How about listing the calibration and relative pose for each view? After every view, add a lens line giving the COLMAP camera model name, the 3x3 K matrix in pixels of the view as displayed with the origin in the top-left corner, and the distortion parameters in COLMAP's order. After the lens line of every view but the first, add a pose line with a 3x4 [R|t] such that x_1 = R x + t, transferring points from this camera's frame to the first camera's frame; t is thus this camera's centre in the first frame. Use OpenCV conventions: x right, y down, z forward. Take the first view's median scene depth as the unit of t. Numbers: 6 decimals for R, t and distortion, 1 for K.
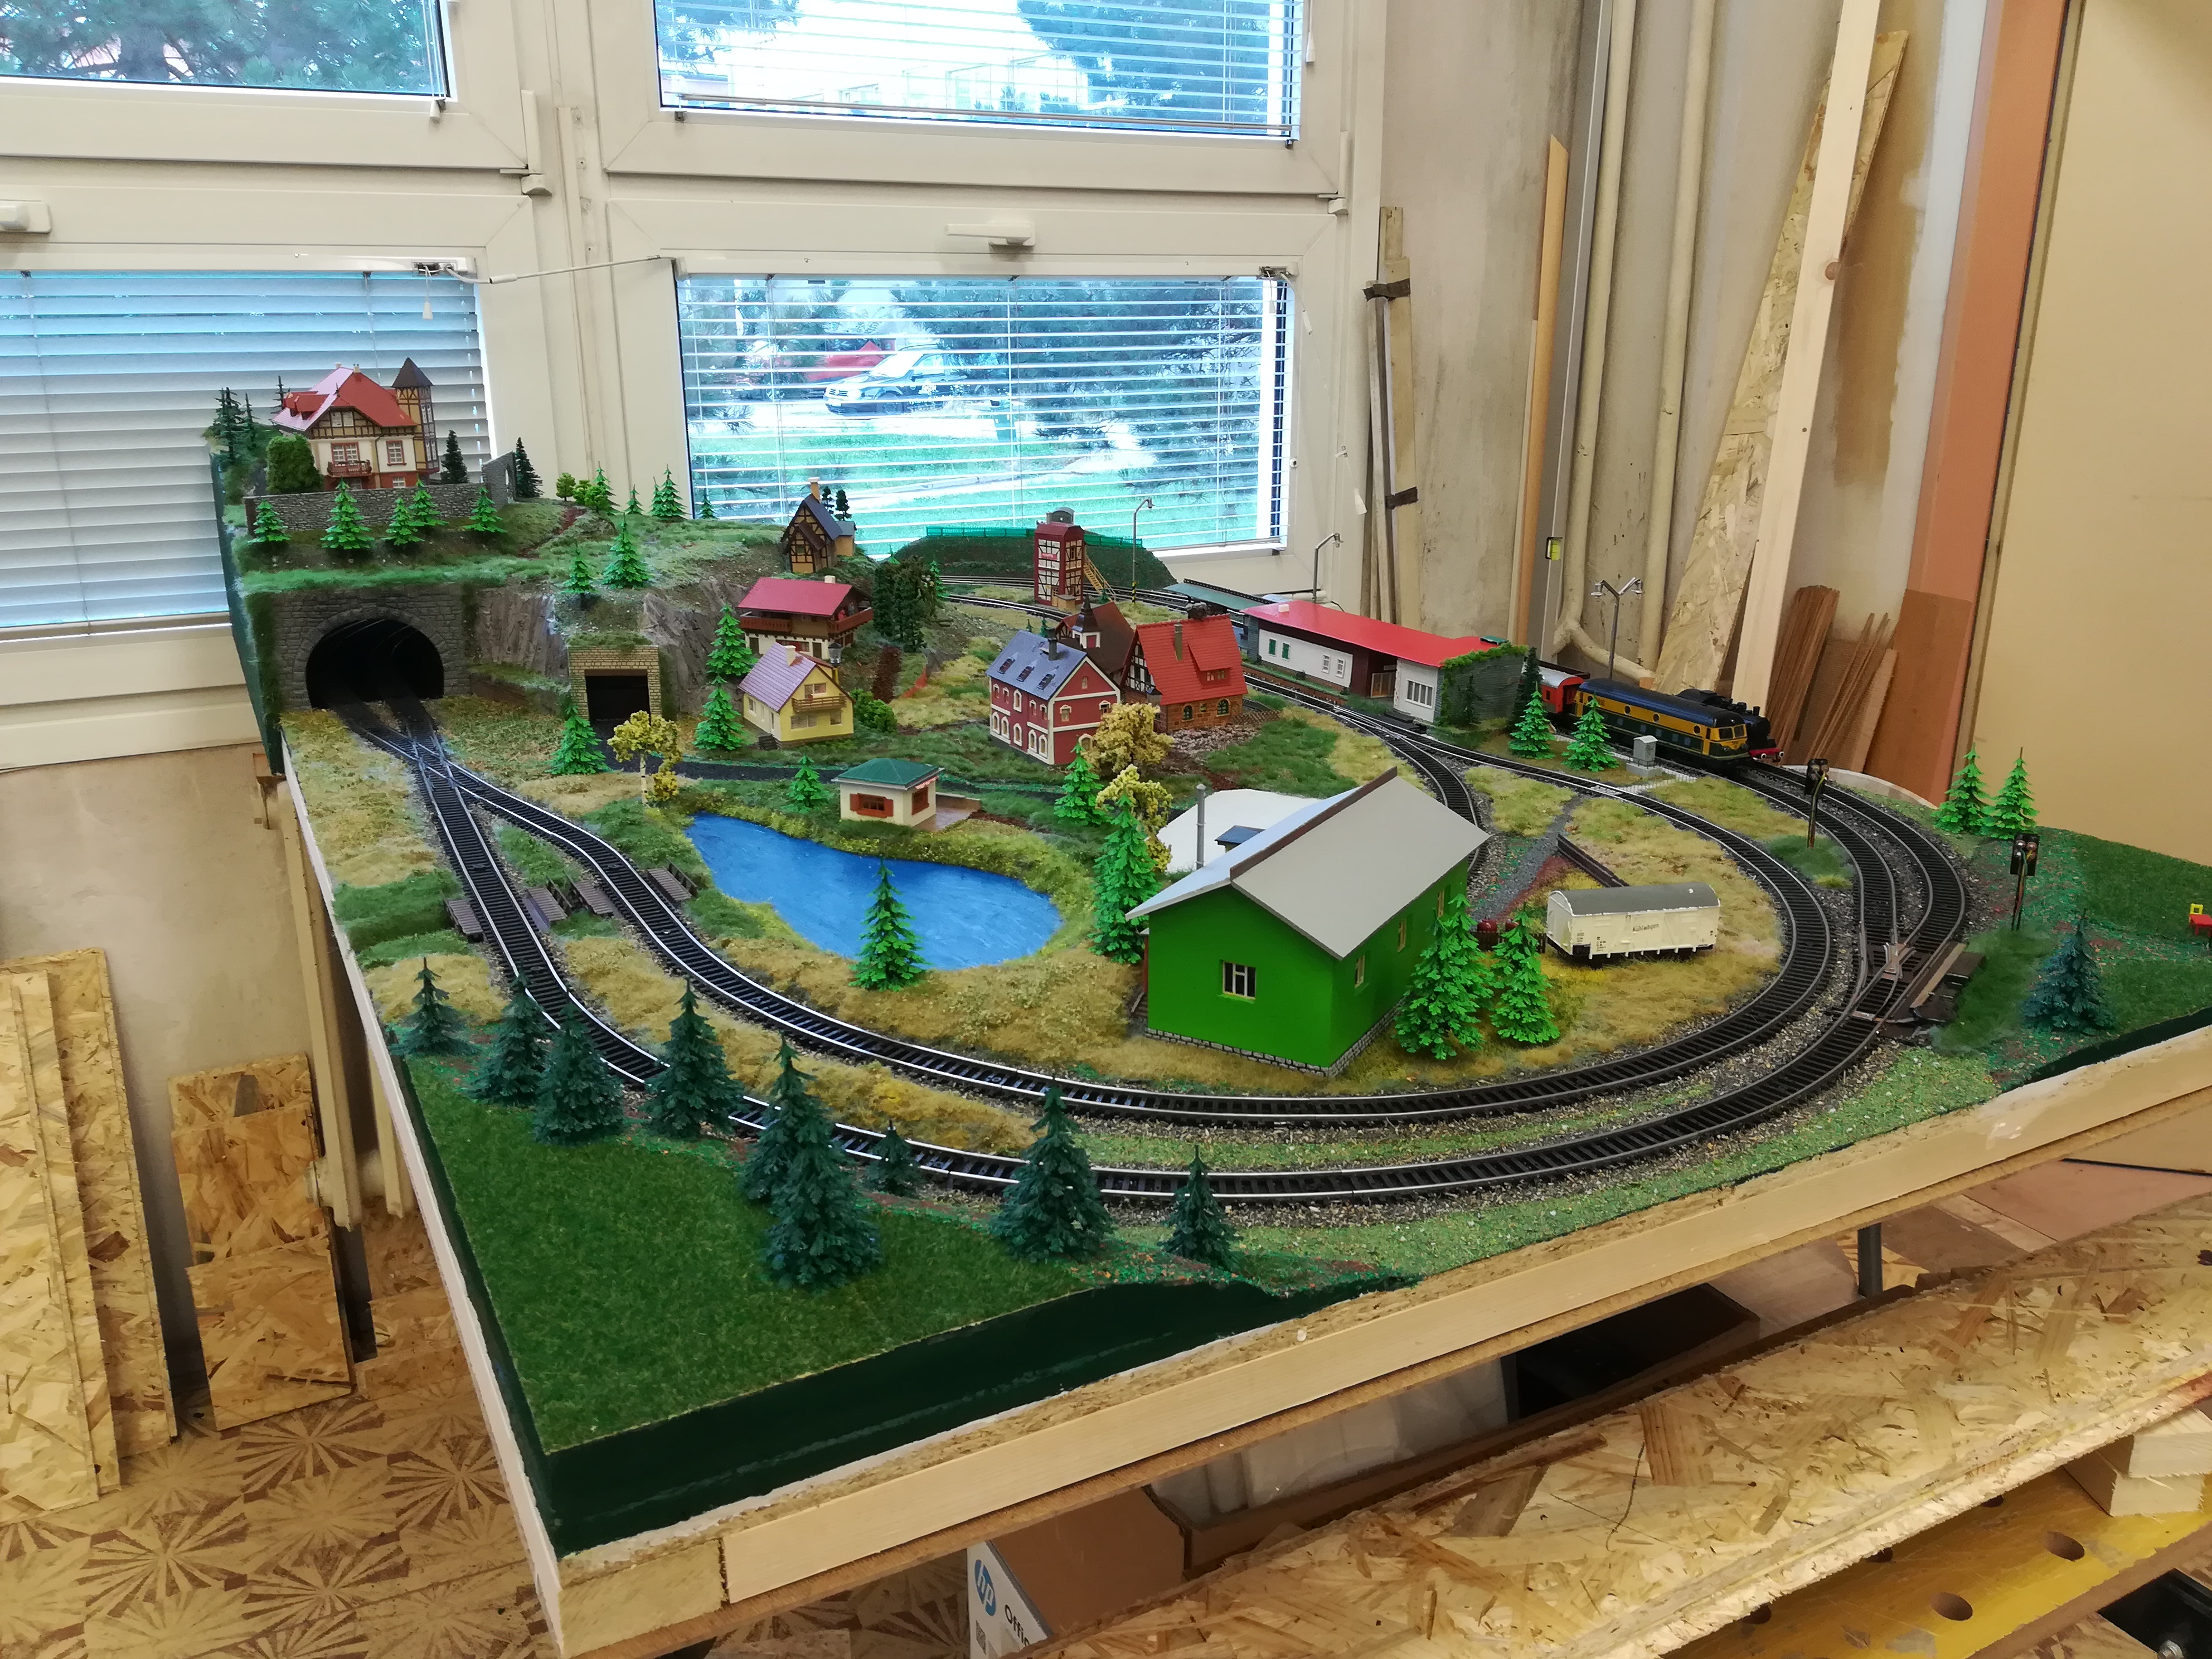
lens RADIAL K [[1718.5, 0, 1106.0], [0, 1718.5, 829.5], [0, 0, 1]] dist [0.067699, -0.091486]
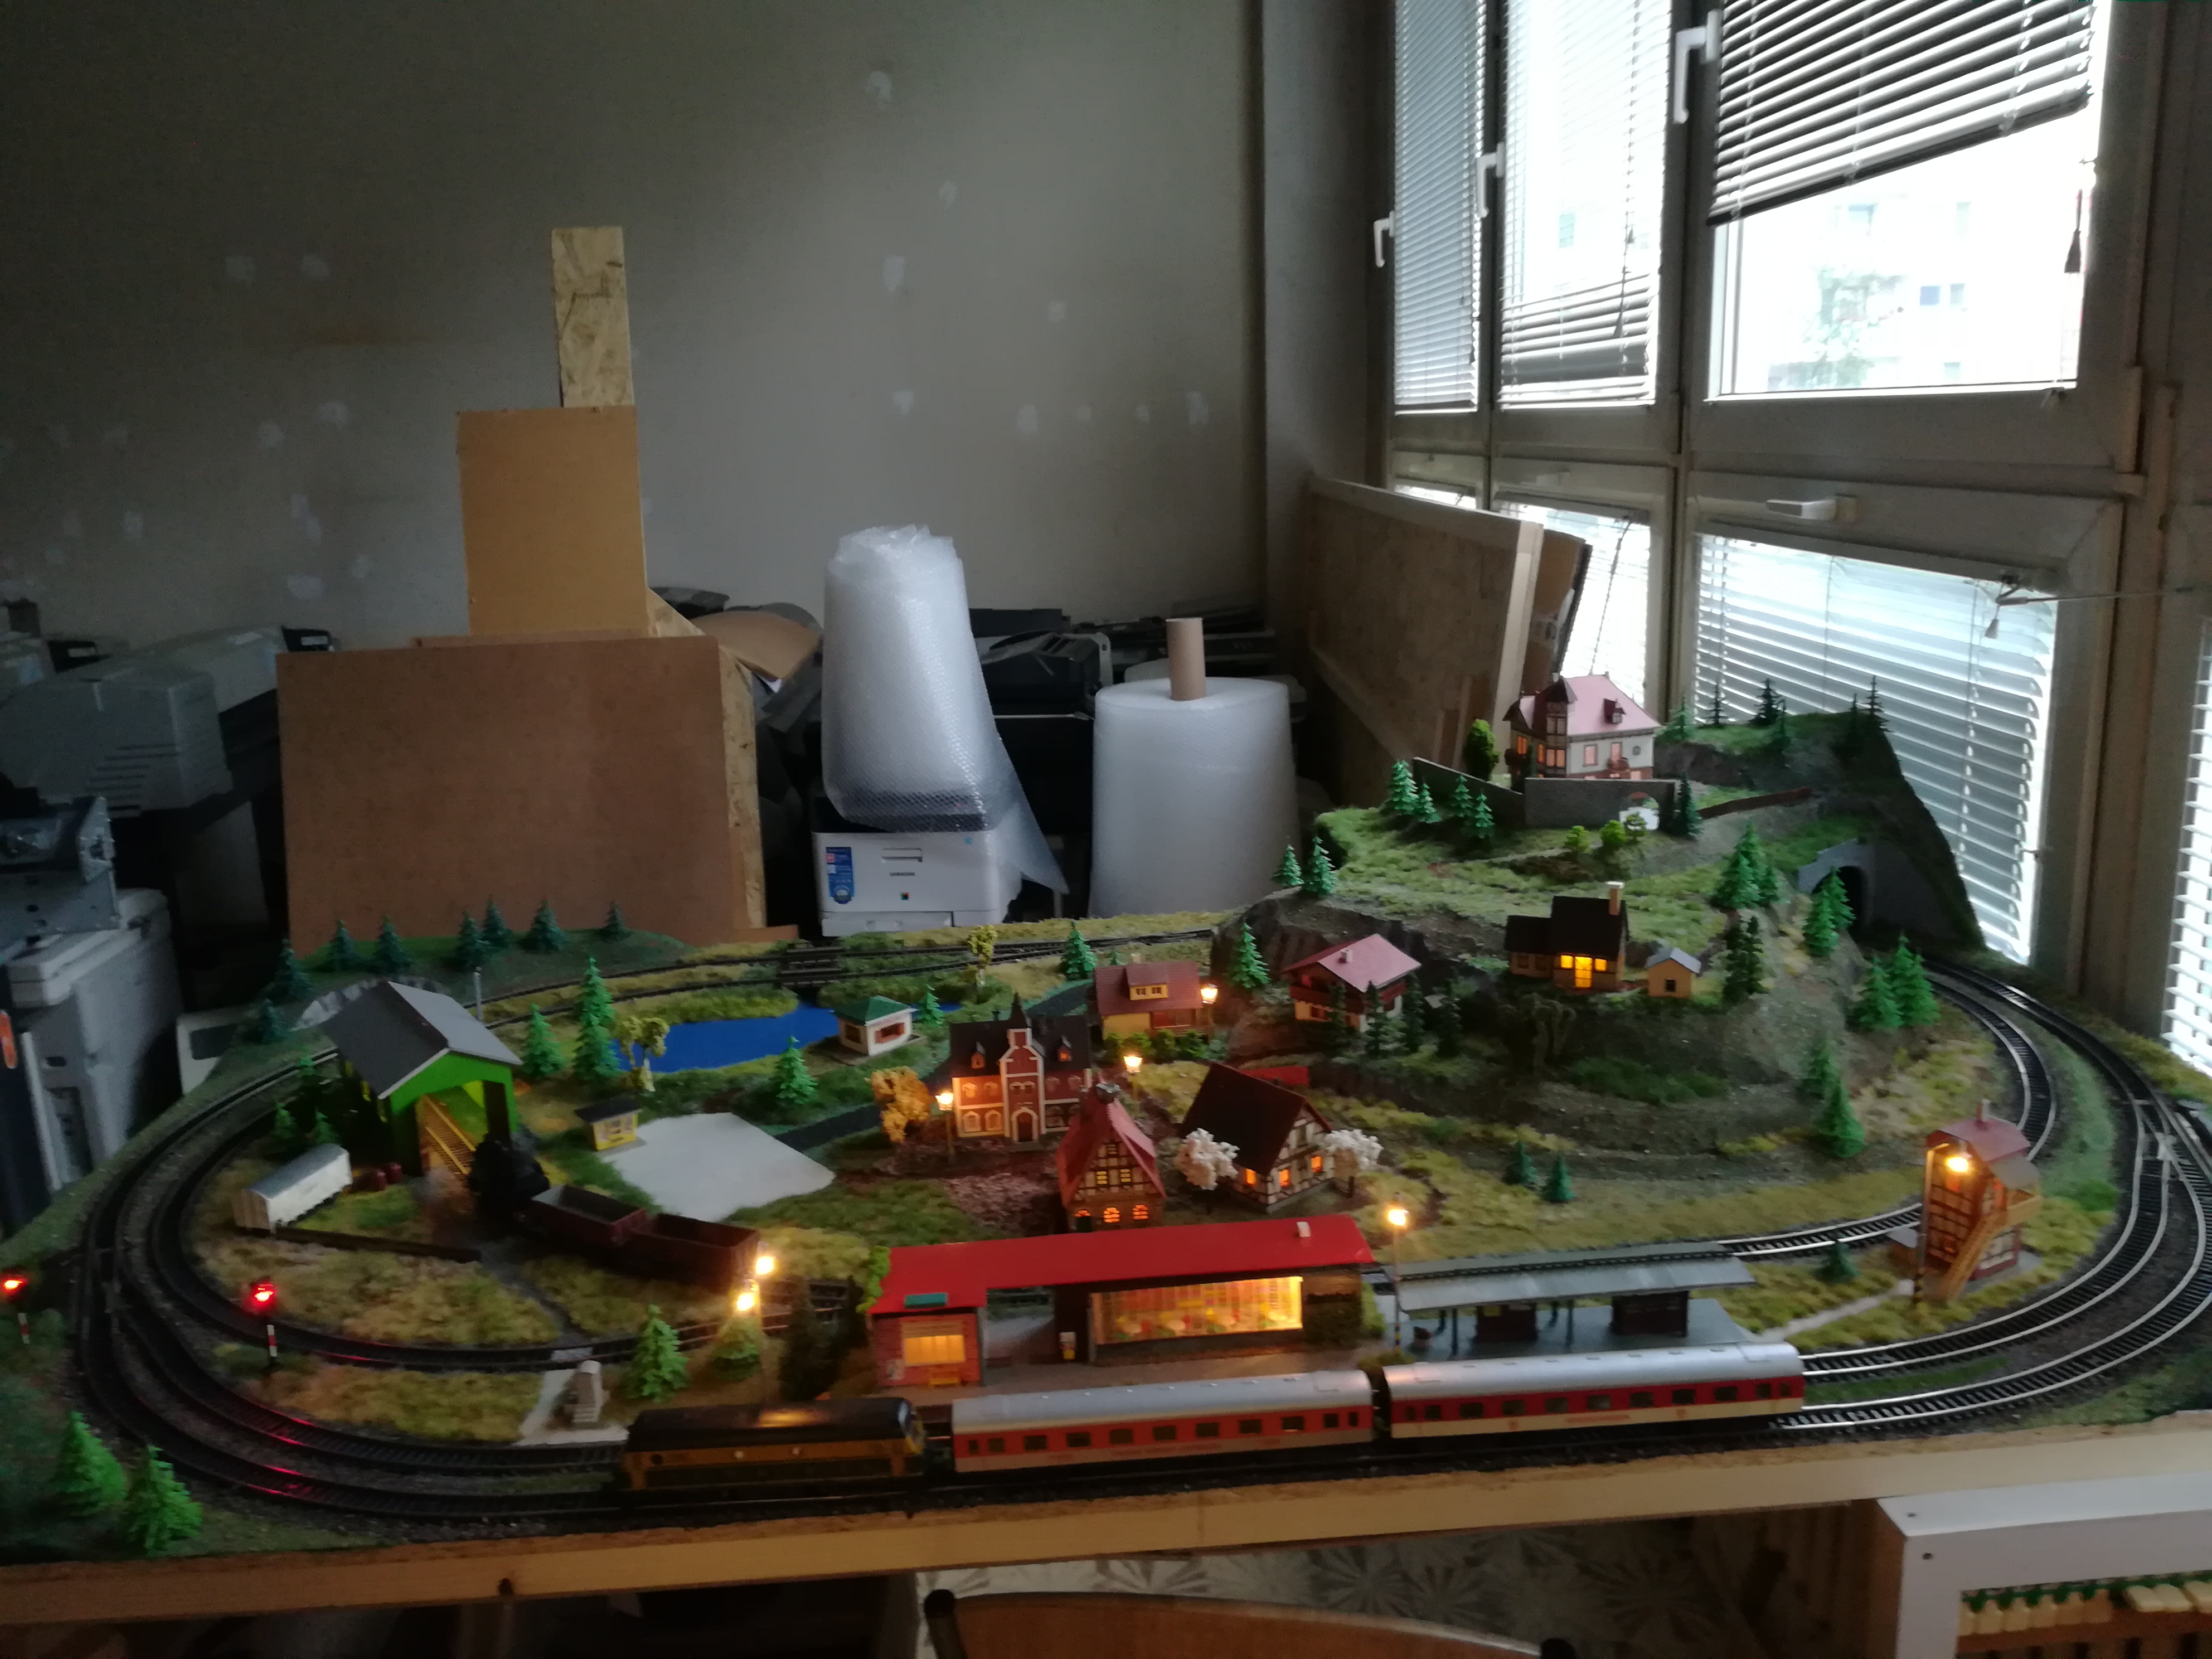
lens RADIAL K [[1718.5, 0, 1106.0], [0, 1718.5, 829.5], [0, 0, 1]] dist [0.067699, -0.091486]
pose [[-0.429804, 0.224696, -0.874517, 0.828327], [-0.228420, 0.909978, 0.346070, -0.588642], [0.873552, 0.348499, -0.339787, 1.373345]]
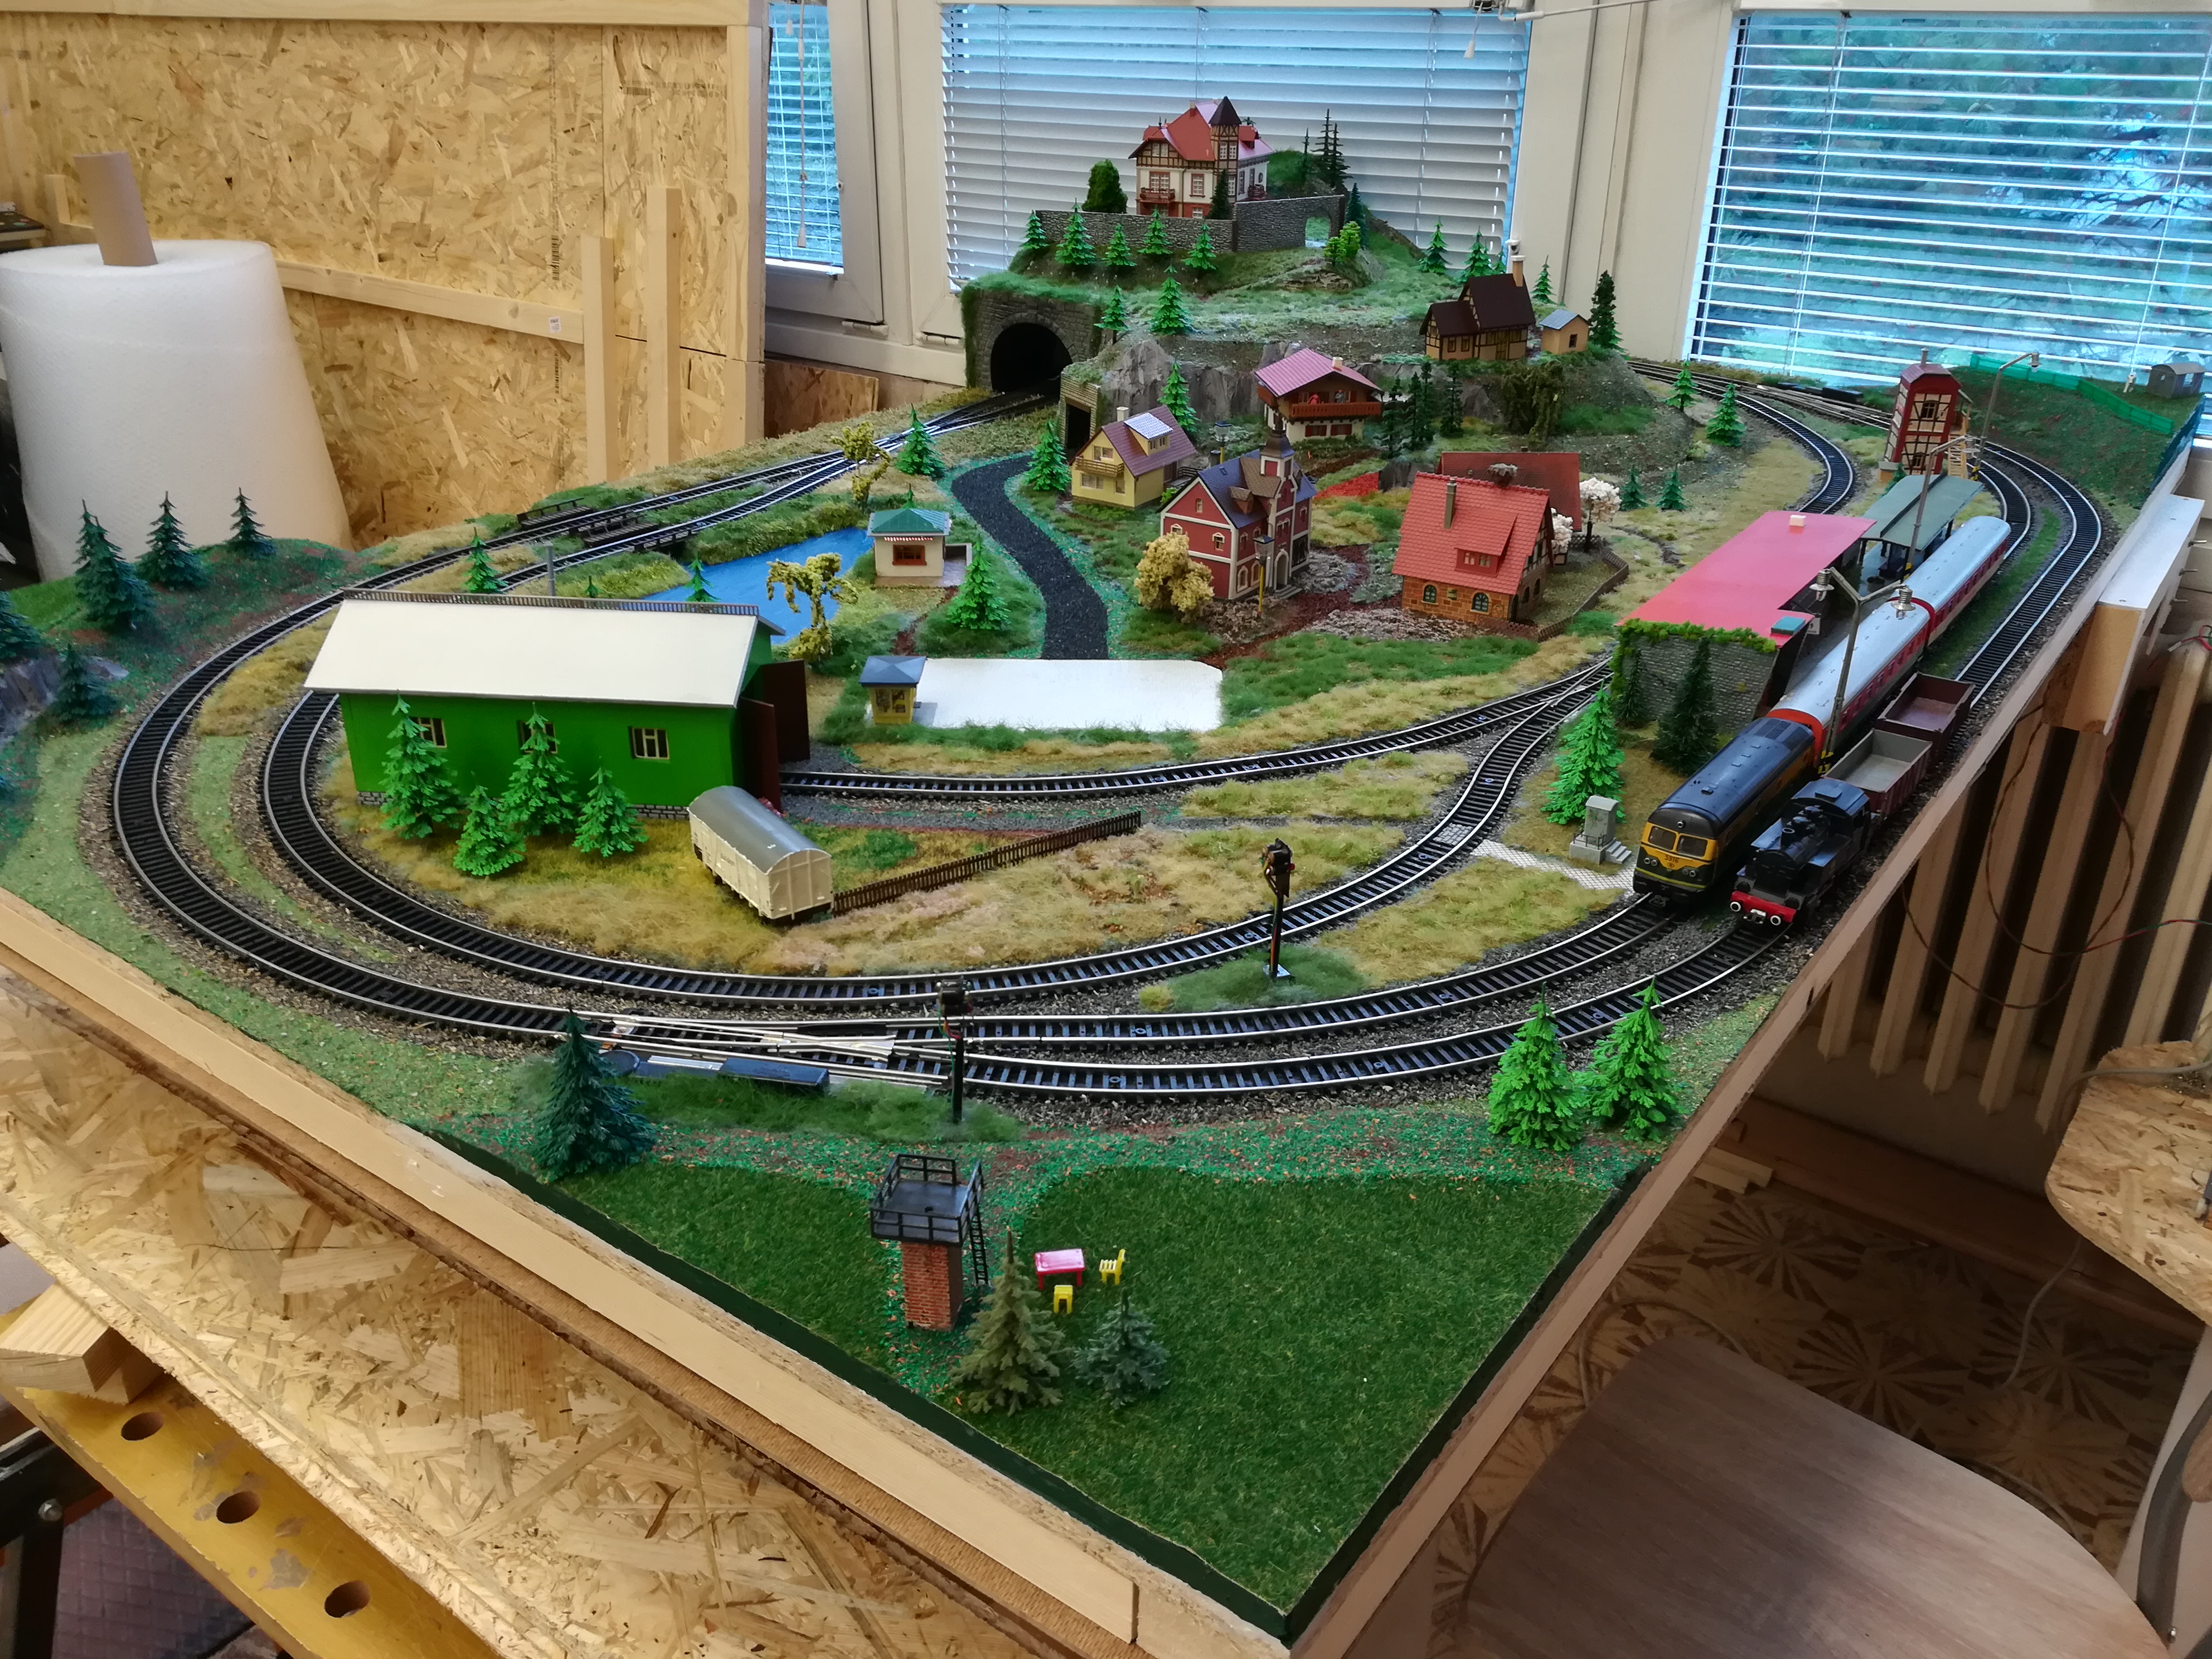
lens RADIAL K [[1718.5, 0, 1106.0], [0, 1718.5, 829.5], [0, 0, 1]] dist [0.067699, -0.091486]
pose [[0.430998, 0.394422, -0.811586, 0.754395], [-0.275518, 0.913982, 0.297870, -0.183809], [0.859262, 0.095225, 0.502594, 0.513755]]
